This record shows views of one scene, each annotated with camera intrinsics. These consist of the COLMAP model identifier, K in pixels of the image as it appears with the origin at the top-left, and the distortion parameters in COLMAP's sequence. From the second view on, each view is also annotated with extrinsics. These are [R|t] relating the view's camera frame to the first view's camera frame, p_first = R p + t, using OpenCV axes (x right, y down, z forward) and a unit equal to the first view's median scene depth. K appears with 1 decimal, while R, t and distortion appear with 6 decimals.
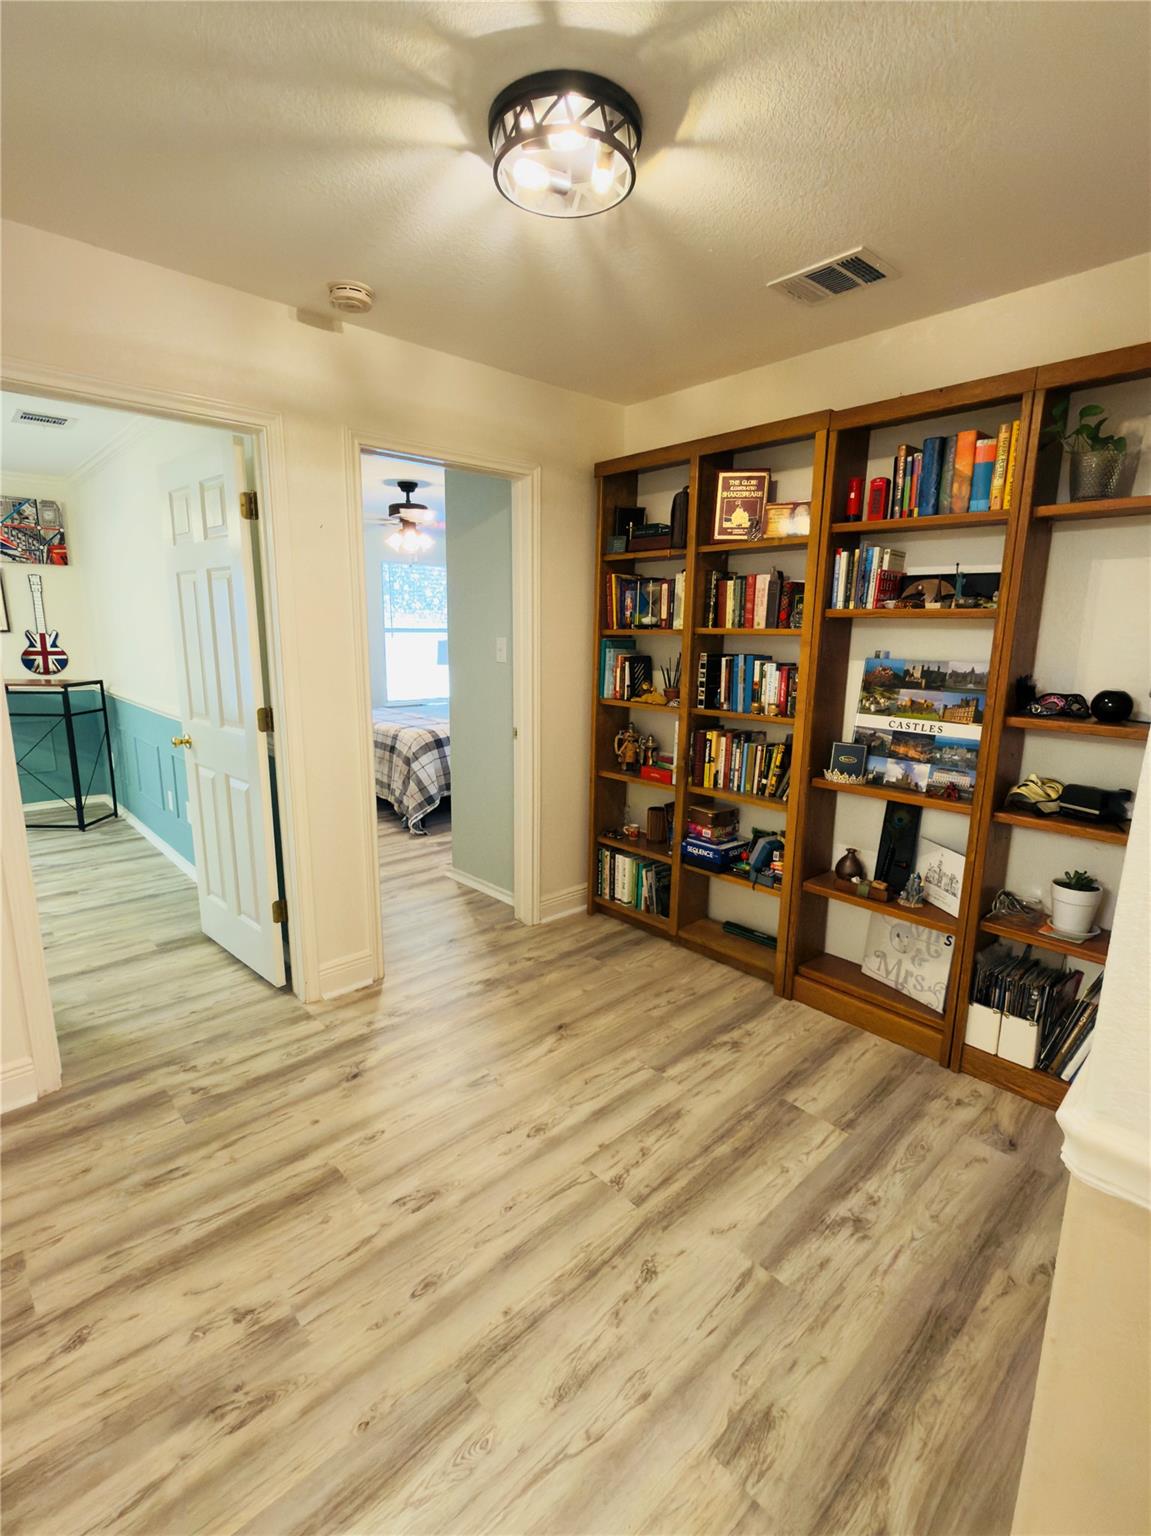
lens RADIAL K [[704.2, 0, 561.0], [0, 704.2, 767.4], [0, 0, 1]] dist [-0.002527, 0.001199]
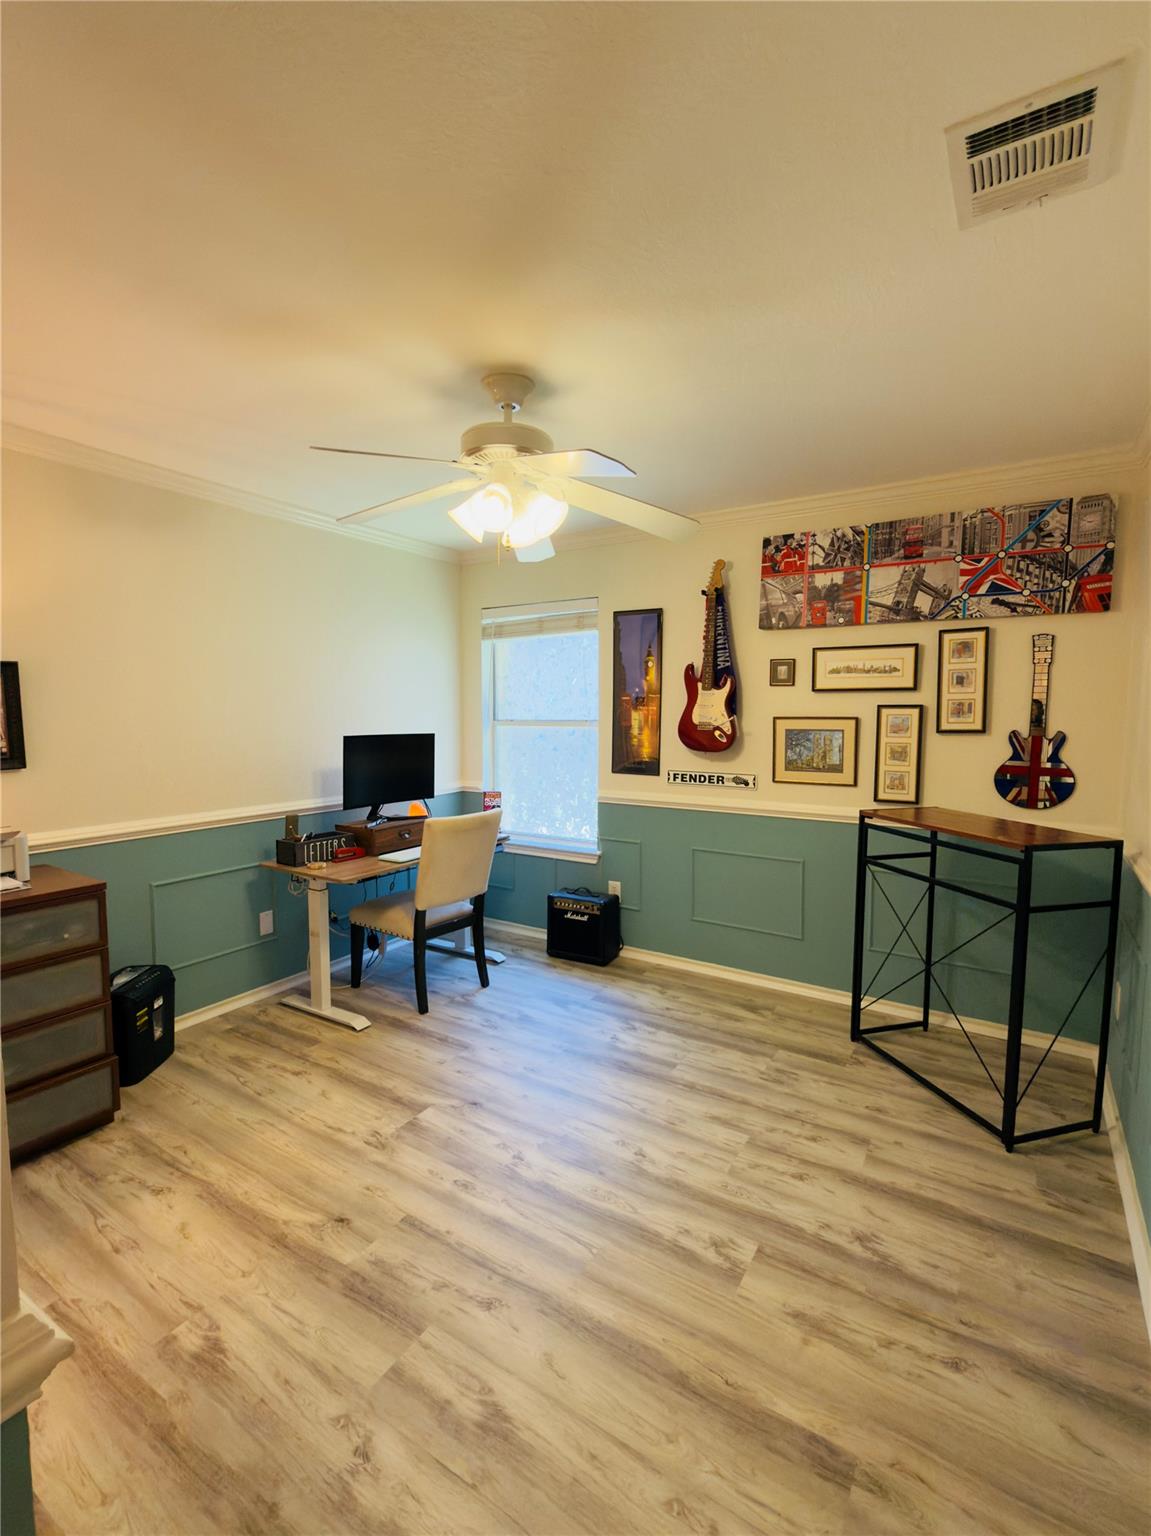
lens RADIAL K [[704.2, 0, 574.1], [0, 704.2, 777.3], [0, 0, 1]] dist [-0.002527, 0.001199]
pose [[0.264730, 0.077033, -0.961241, -0.303813], [-0.191528, 0.981146, 0.025881, -0.105956], [0.945111, 0.177253, 0.274493, 0.520180]]
